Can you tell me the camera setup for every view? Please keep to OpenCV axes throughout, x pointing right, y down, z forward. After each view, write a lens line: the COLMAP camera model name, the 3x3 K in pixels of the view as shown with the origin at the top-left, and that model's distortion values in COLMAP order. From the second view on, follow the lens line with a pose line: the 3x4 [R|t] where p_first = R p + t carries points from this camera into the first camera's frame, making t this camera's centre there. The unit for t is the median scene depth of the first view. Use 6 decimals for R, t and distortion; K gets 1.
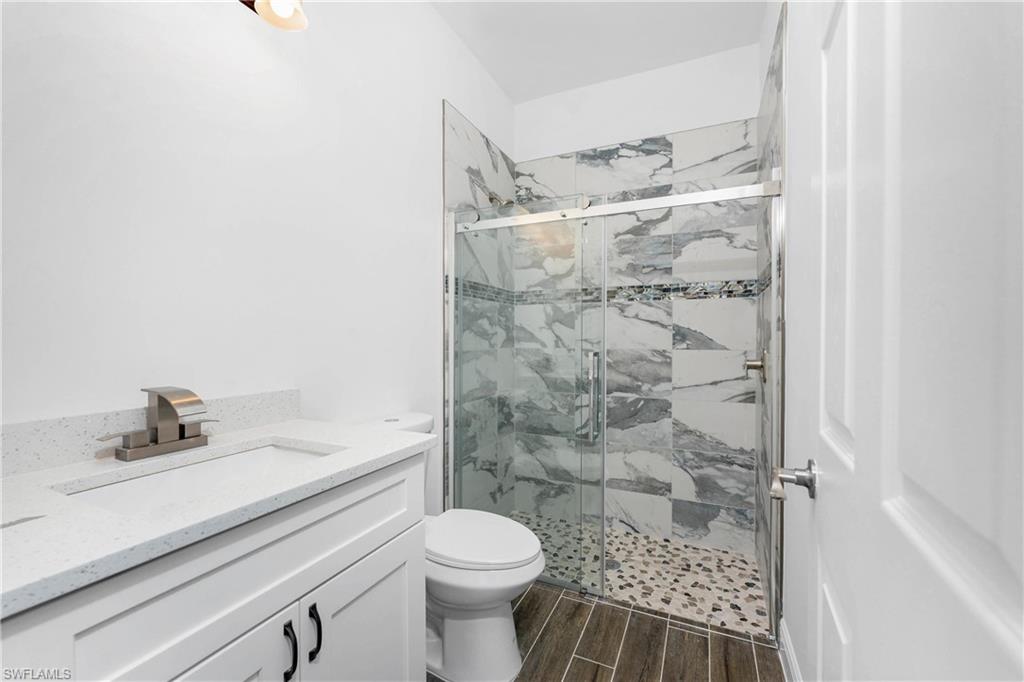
lens RADIAL K [[415.7, 0, 512.8], [0, 415.7, 341.6], [0, 0, 1]] dist [-0.000343, -0.000028]
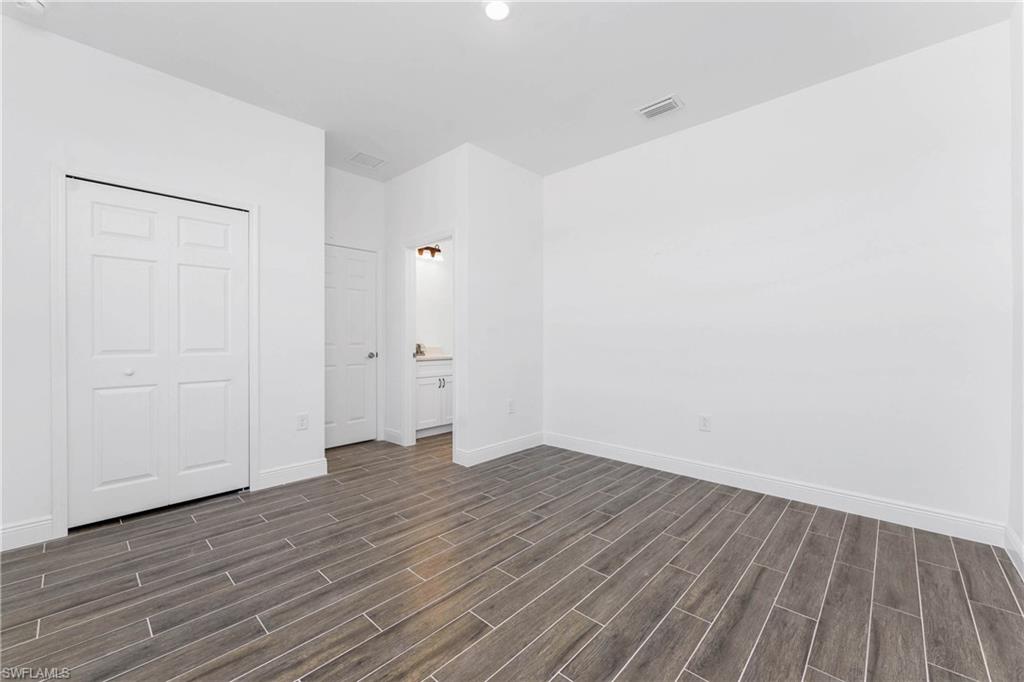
lens RADIAL K [[415.7, 0, 513.6], [0, 415.7, 339.5], [0, 0, 1]] dist [-0.000343, -0.000028]
pose [[0.947737, 0.002611, -0.319043, 1.994678], [-0.003562, 0.999991, -0.002398, 0.068908], [0.319034, 0.003409, 0.947737, -3.641542]]
